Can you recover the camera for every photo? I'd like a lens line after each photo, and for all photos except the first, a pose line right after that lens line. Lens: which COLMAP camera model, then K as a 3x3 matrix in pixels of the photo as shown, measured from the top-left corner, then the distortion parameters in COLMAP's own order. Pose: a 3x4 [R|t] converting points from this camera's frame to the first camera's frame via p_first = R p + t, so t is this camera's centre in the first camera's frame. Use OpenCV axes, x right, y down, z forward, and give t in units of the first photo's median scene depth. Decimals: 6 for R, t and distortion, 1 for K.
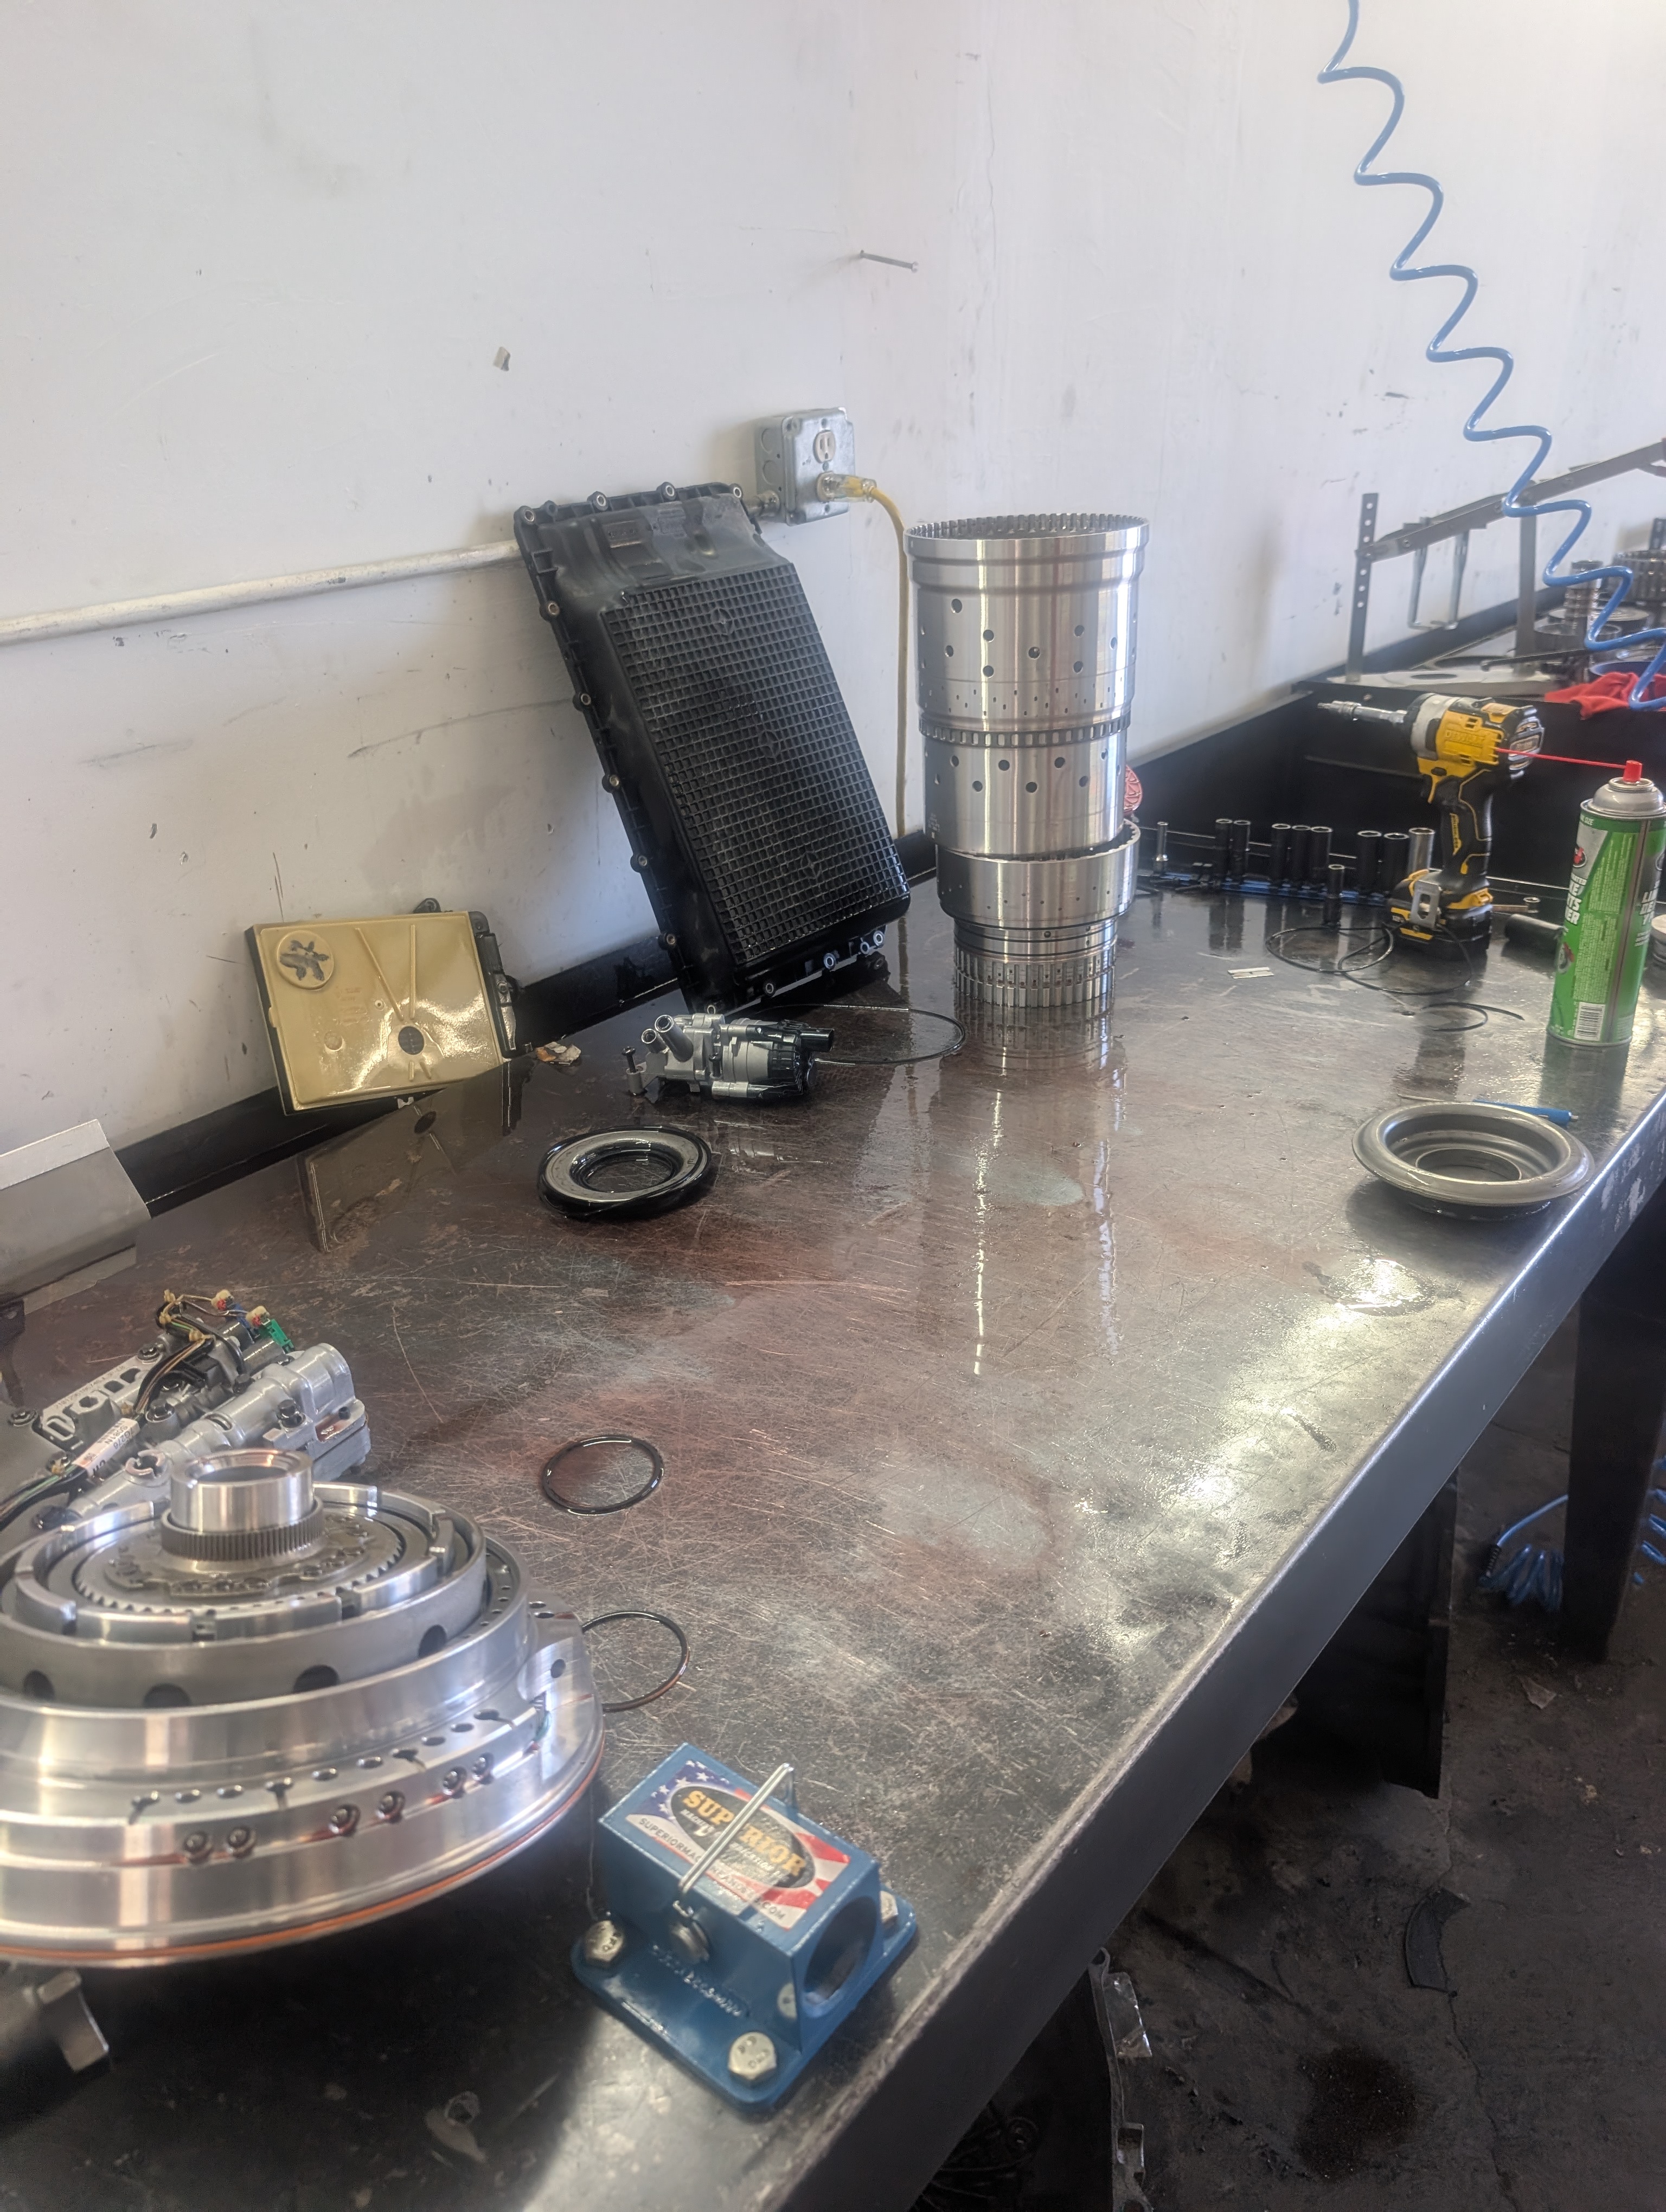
lens RADIAL K [[1619.8, 0, 833.0], [0, 1619.8, 1106.0], [0, 0, 1]] dist [0.004821, 0.000409]
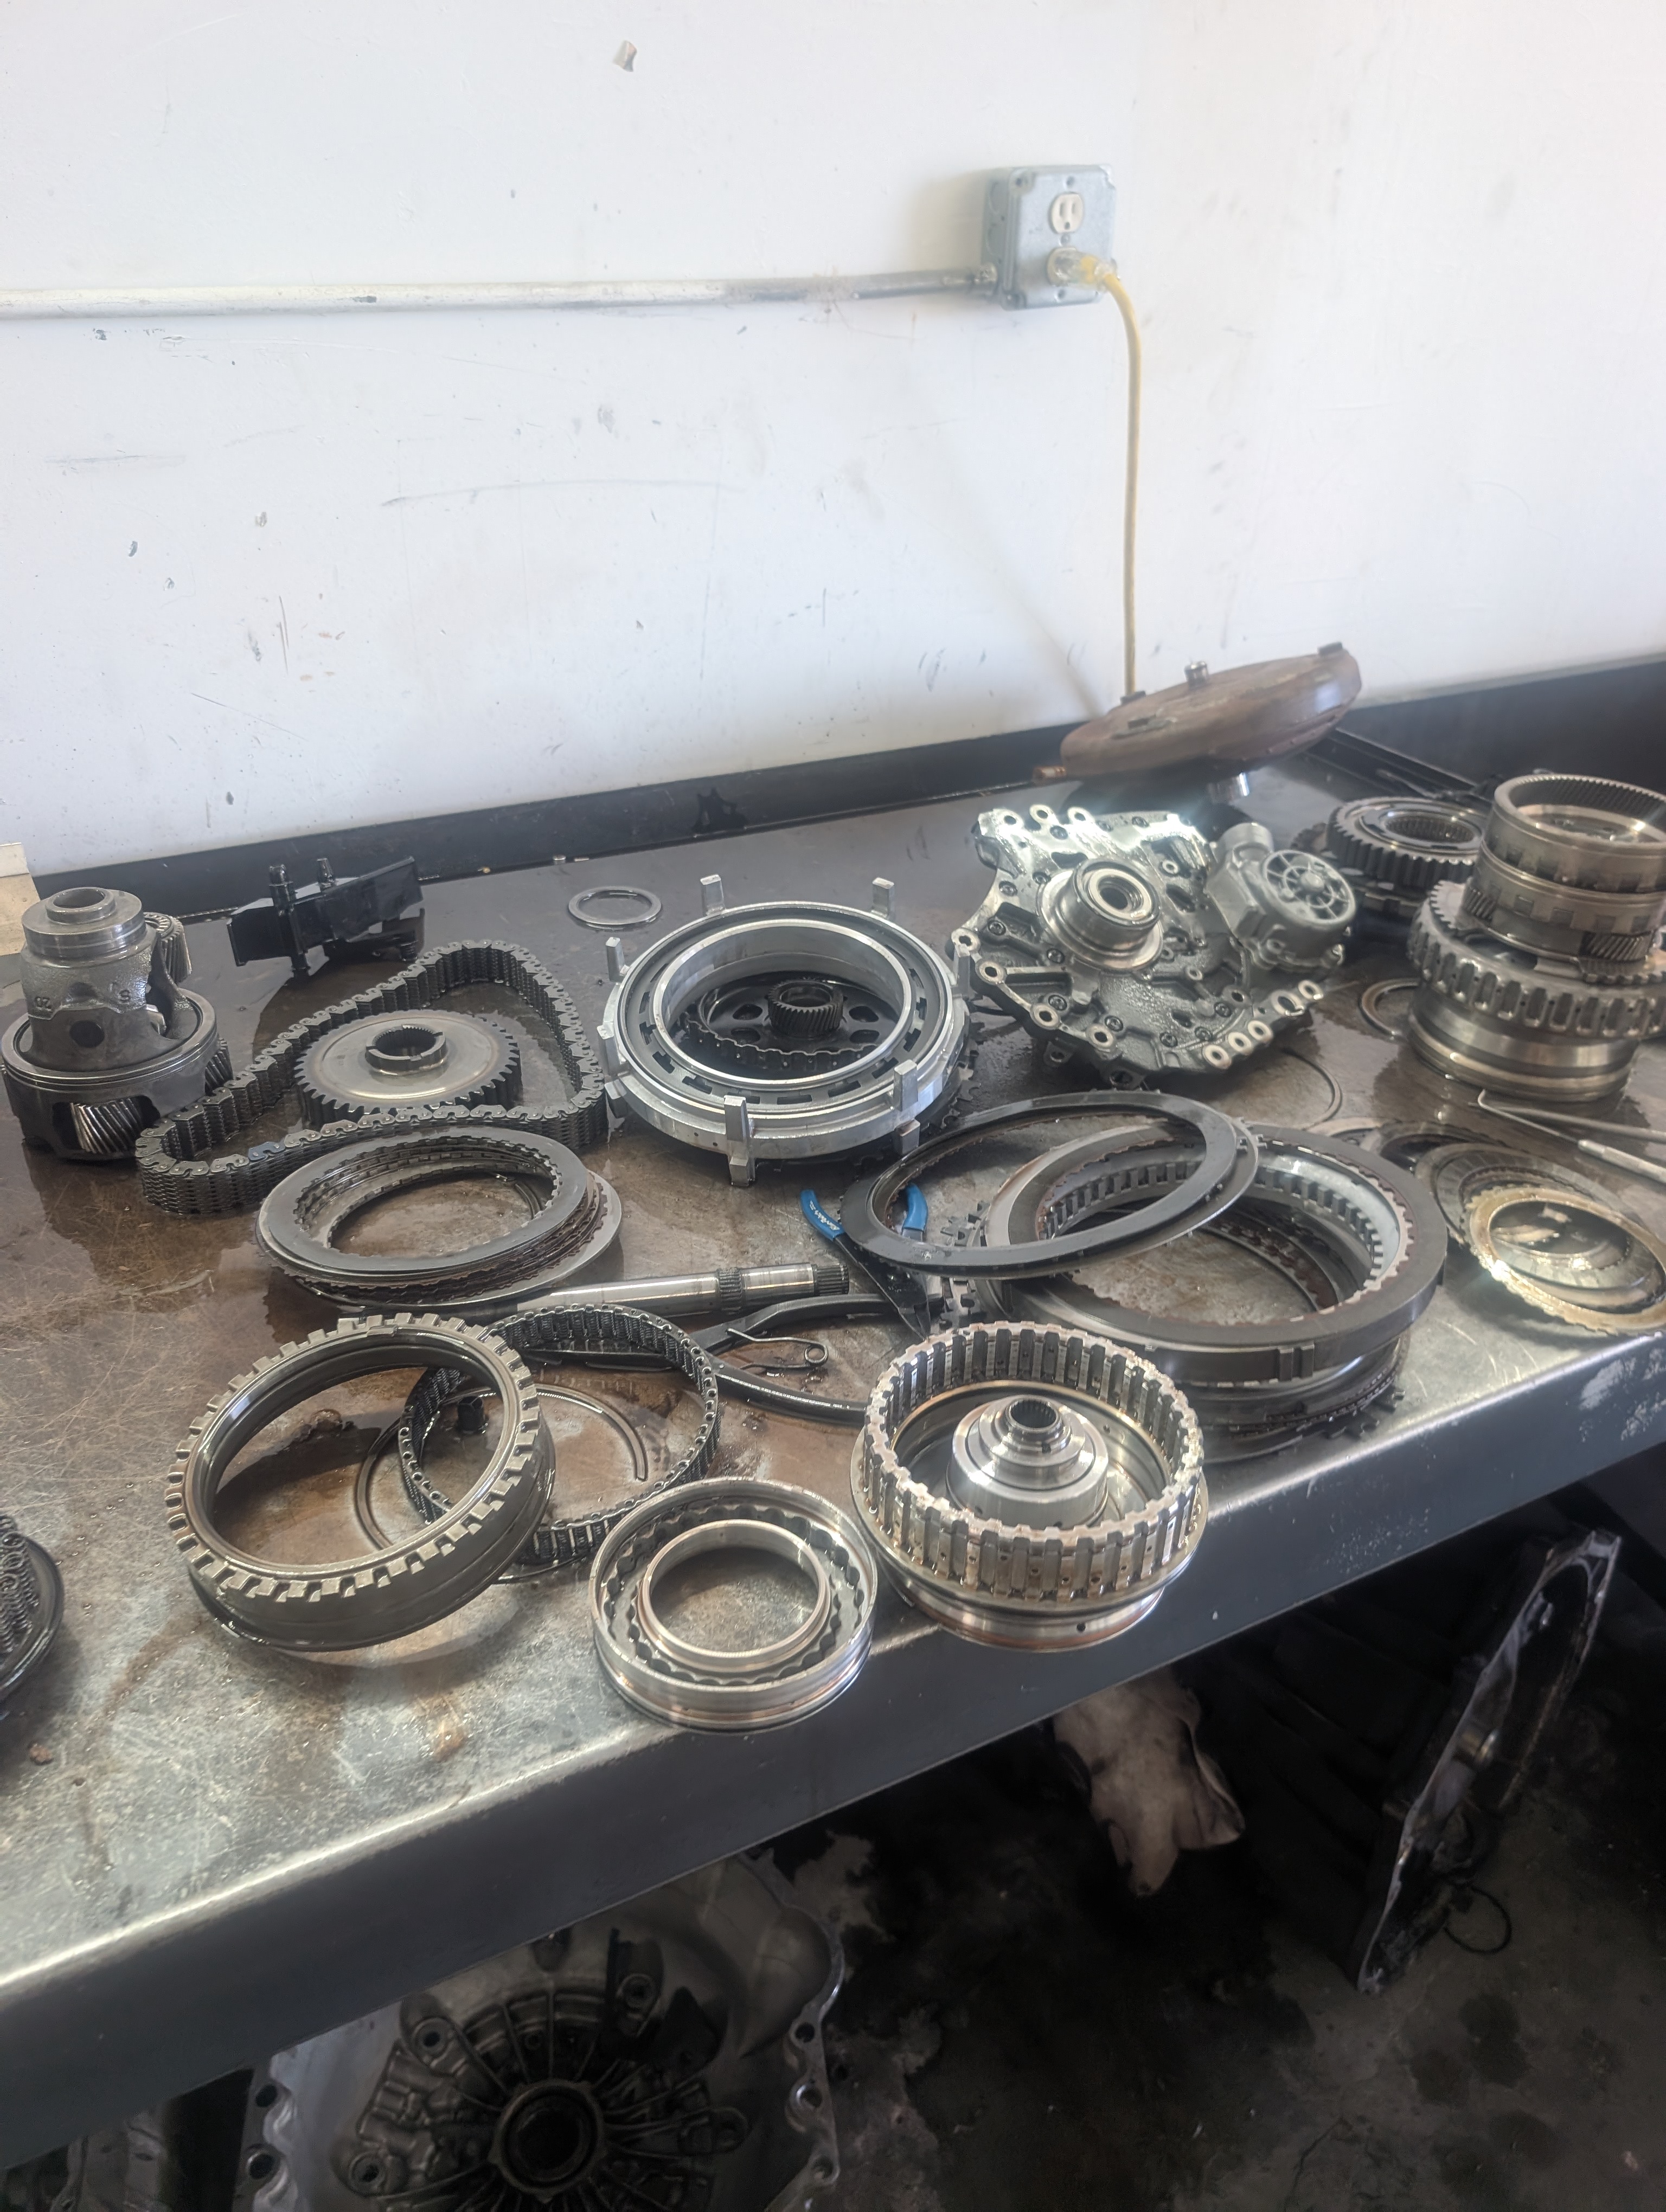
lens RADIAL K [[1619.8, 0, 833.0], [0, 1619.8, 1106.0], [0, 0, 1]] dist [0.004821, 0.000409]
pose [[0.915165, 0.267187, -0.301802, 0.255772], [-0.233278, 0.961688, 0.144008, -0.069490], [0.328716, -0.061387, 0.942432, 0.175124]]
